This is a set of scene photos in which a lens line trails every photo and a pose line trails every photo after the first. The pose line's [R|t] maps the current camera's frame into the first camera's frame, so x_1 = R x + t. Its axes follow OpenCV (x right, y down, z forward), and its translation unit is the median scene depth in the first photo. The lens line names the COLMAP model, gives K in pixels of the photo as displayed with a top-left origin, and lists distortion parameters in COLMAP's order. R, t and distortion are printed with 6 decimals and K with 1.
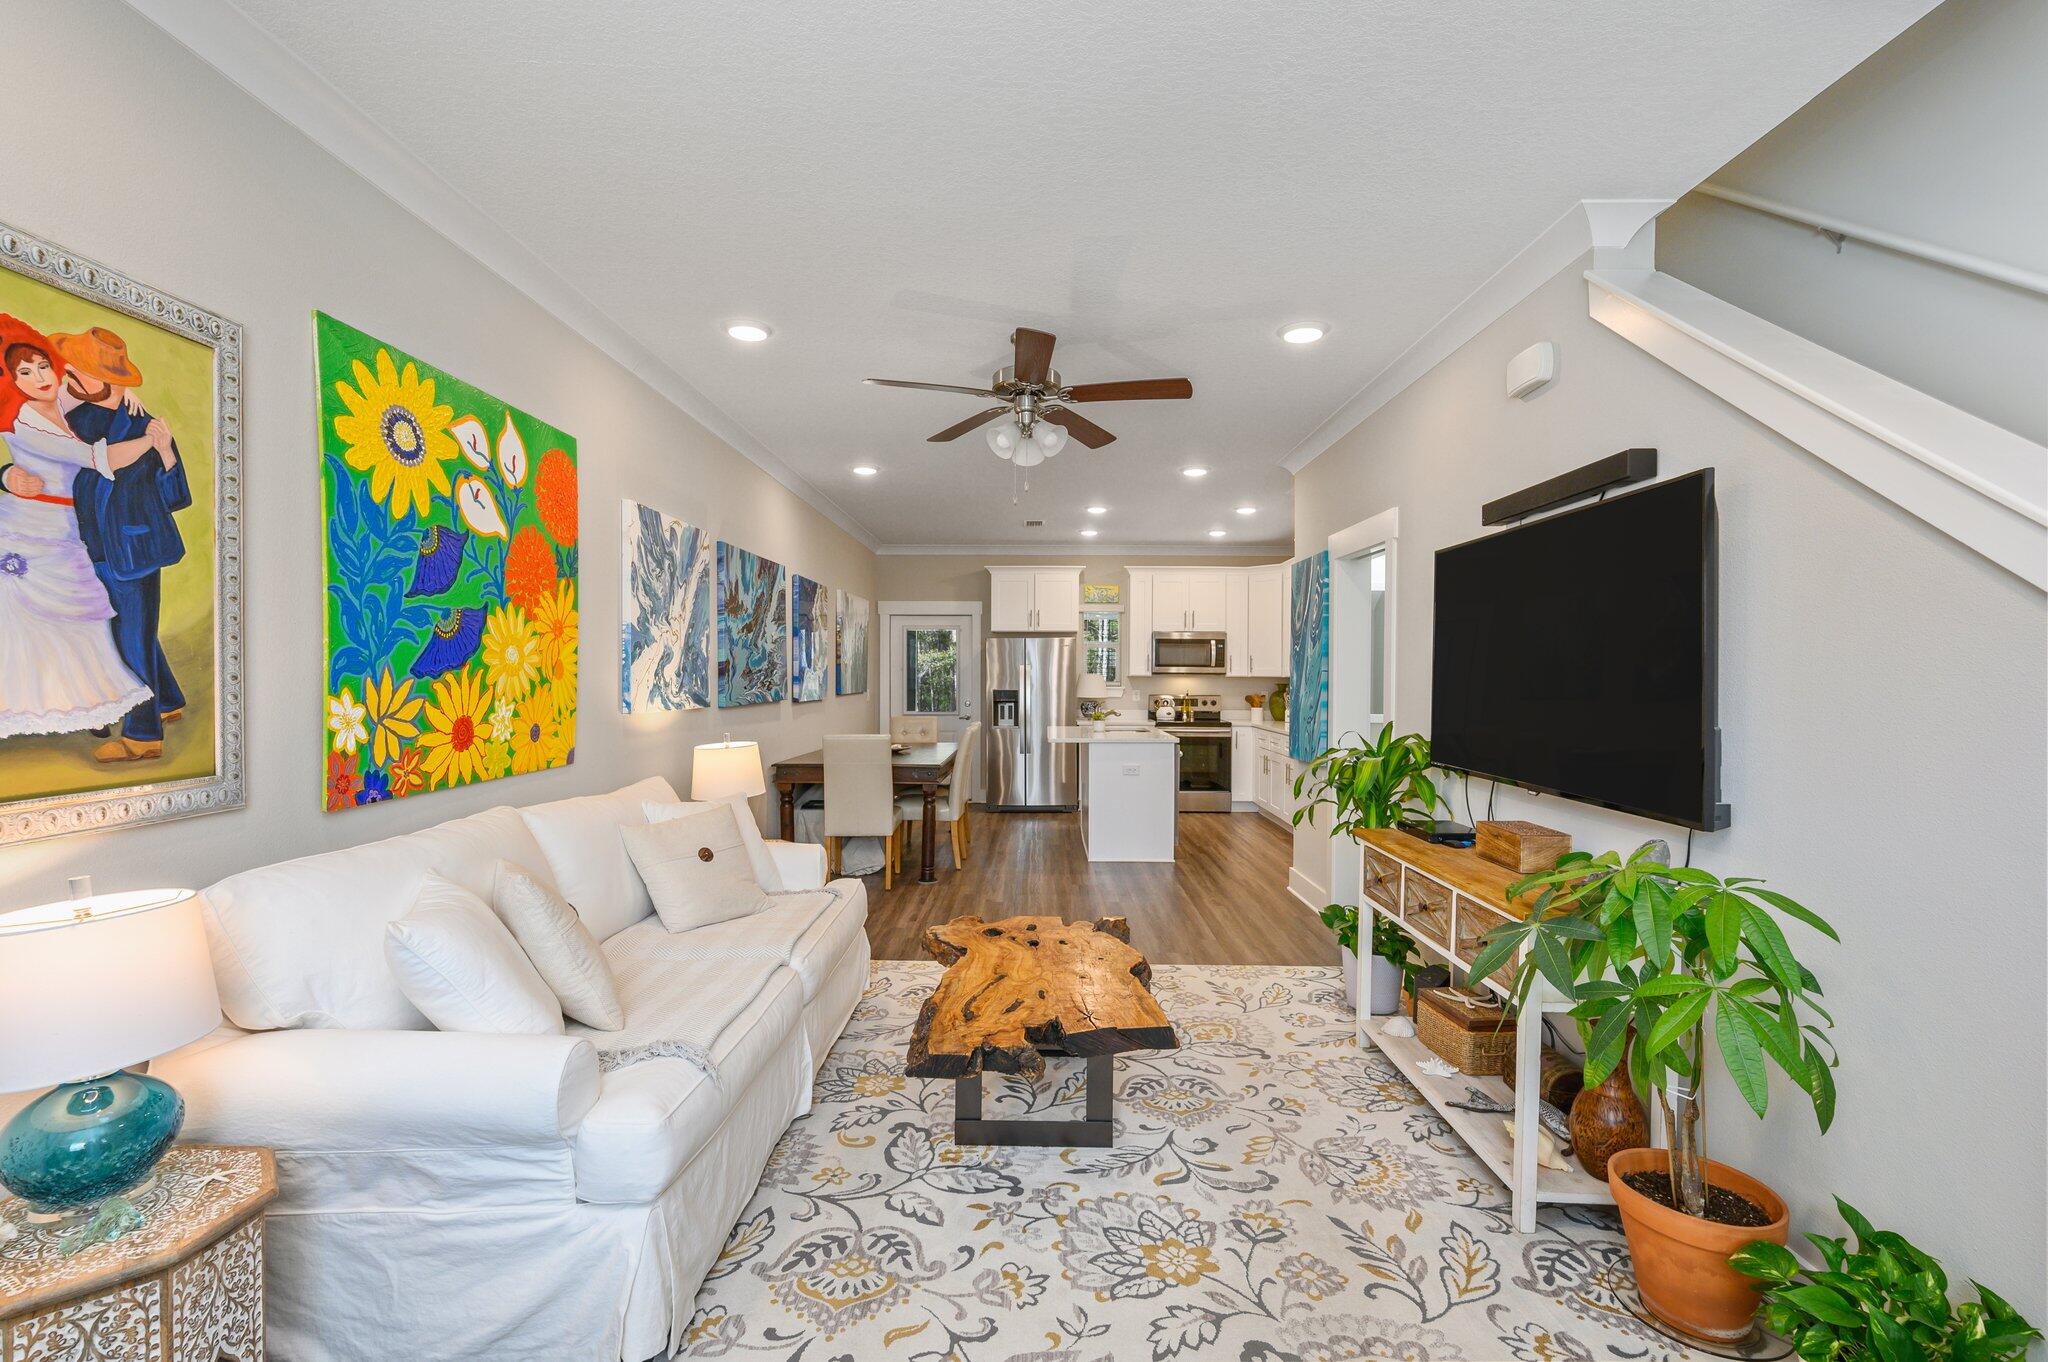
lens RADIAL K [[916.0, 0, 1025.6], [0, 916.0, 683.8], [0, 0, 1]] dist [0.000094, 0.000070]
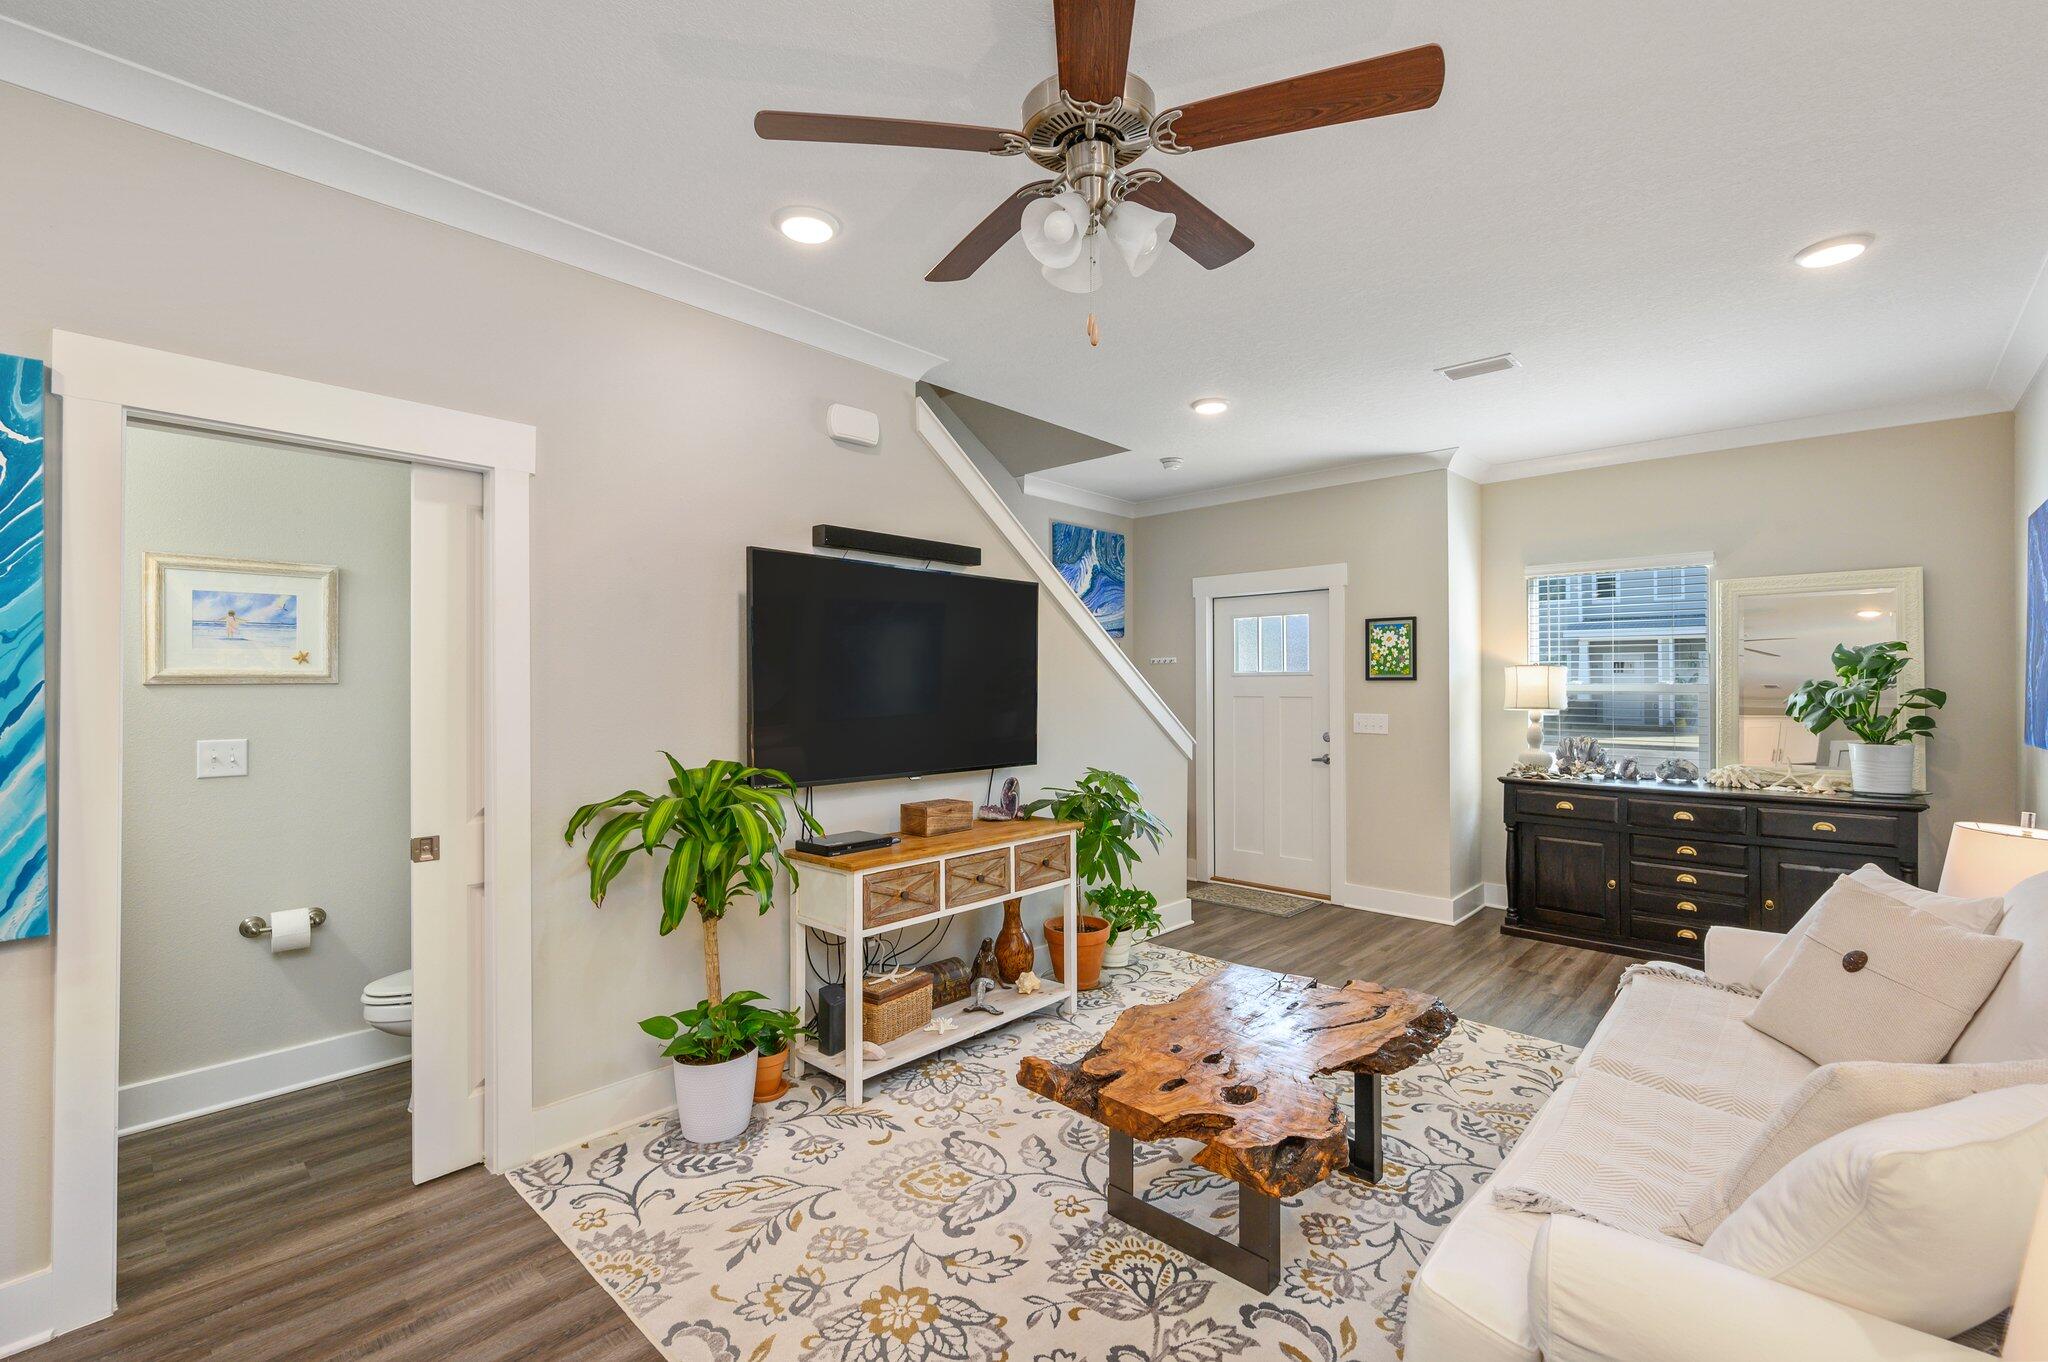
lens RADIAL K [[883.5, 0, 1031.4], [0, 883.5, 677.2], [0, 0, 1]] dist [-0.001798, 0.000421]
pose [[-0.745173, 0.000362, 0.666871, -0.335636], [0.004744, 0.999977, 0.004759, -0.024045], [-0.666854, 0.006710, -0.745158, 1.538966]]
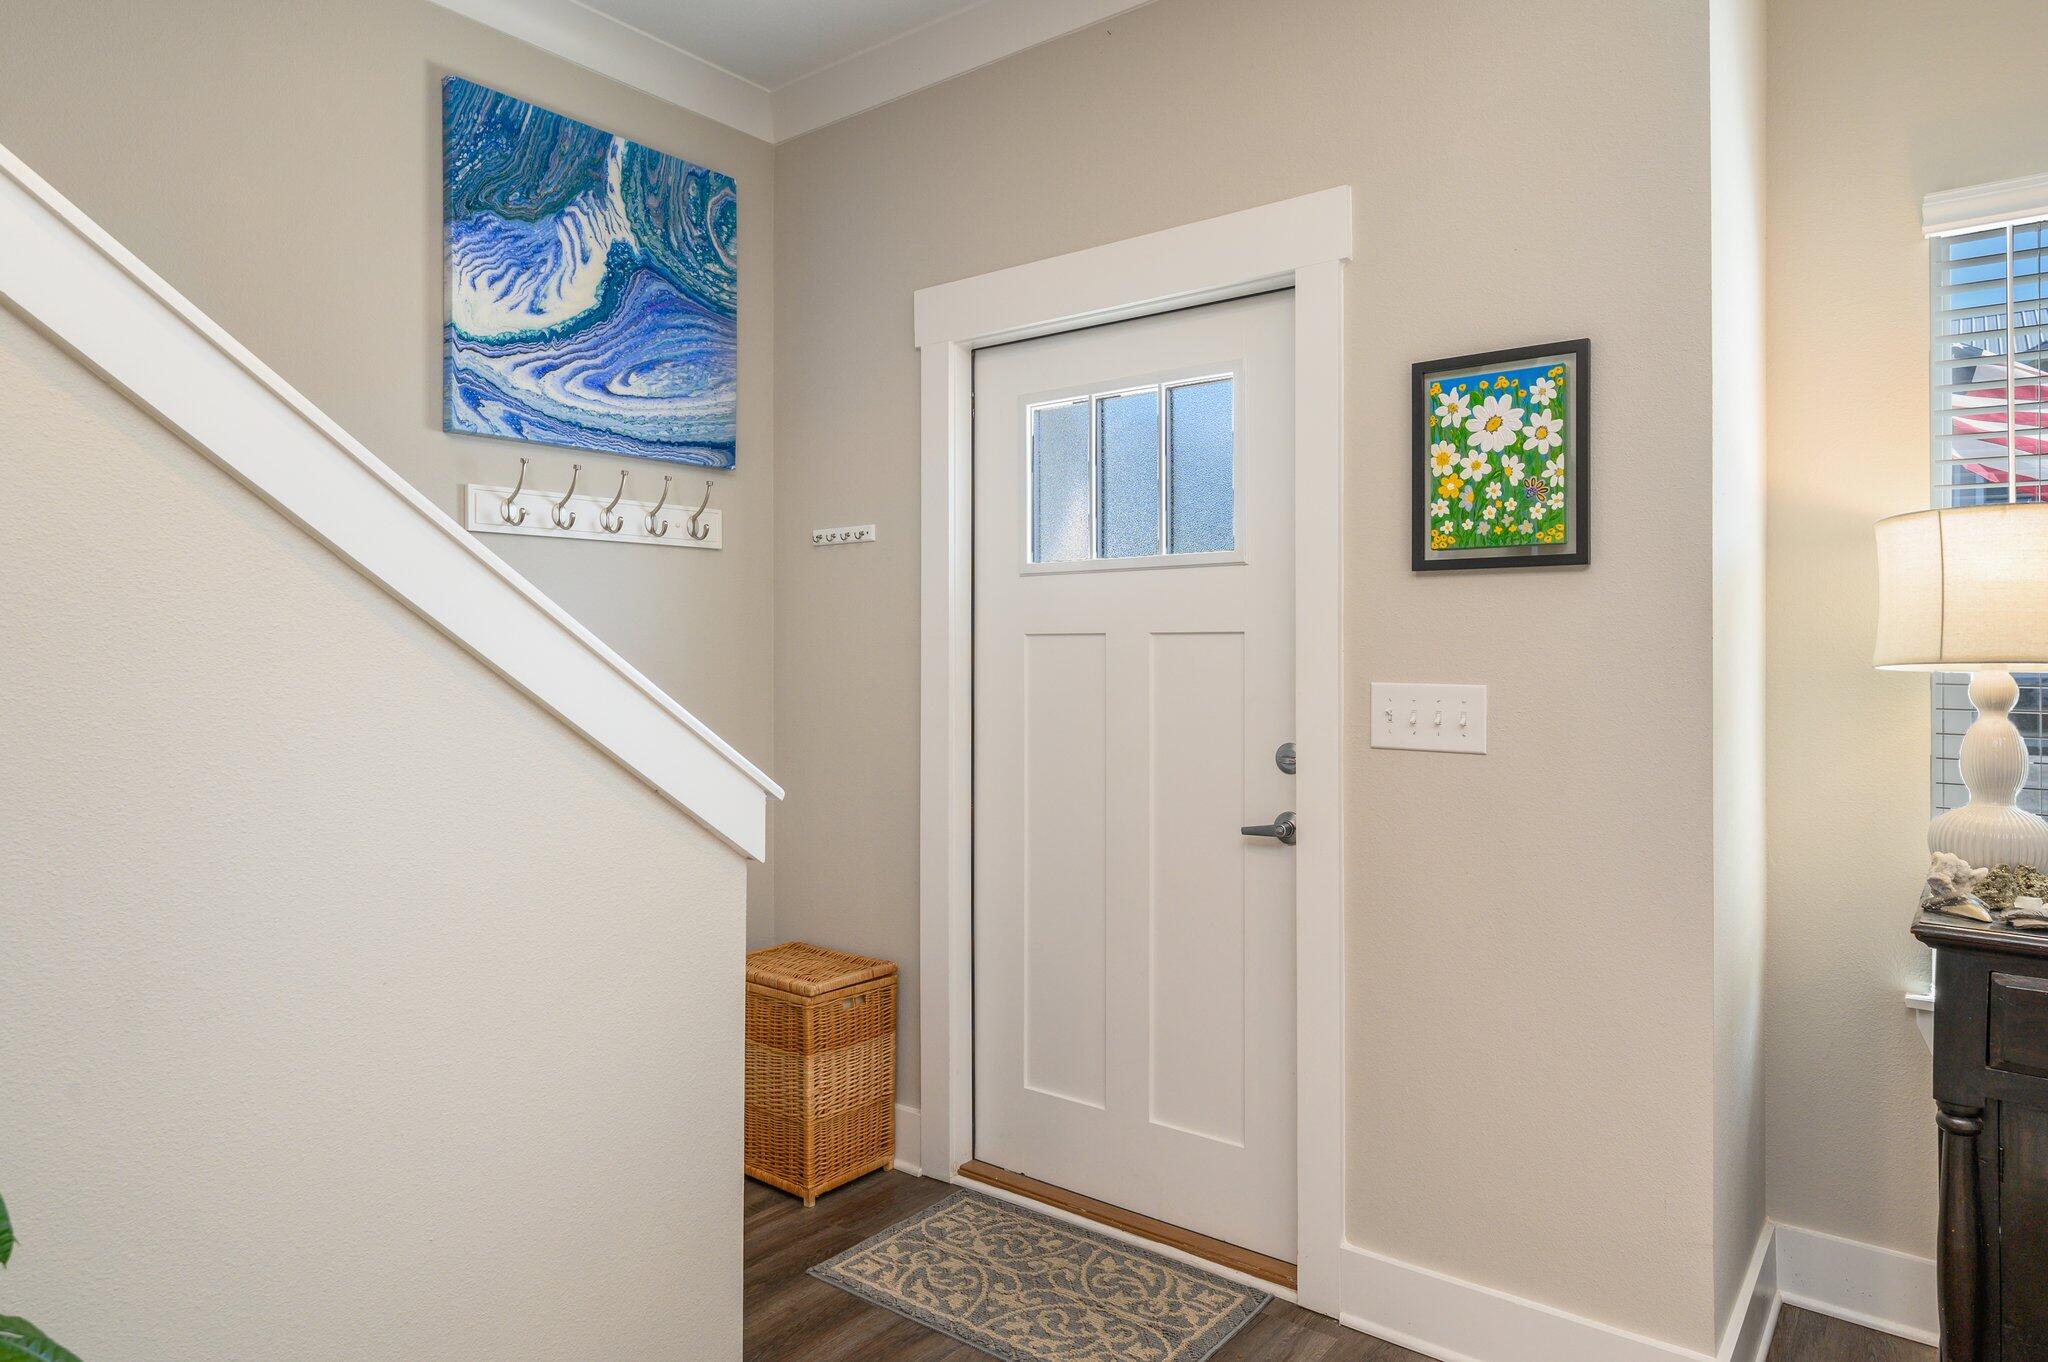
lens RADIAL K [[1238.2, 0, 1024.4], [0, 1238.2, 640.0], [0, 0, 1]] dist [0.000604, -0.001233]
pose [[-0.799414, -0.002432, 0.600776, 0.056835], [0.003036, 0.999963, 0.008087, 0.024788], [-0.600773, 0.008289, -0.799377, 0.576669]]
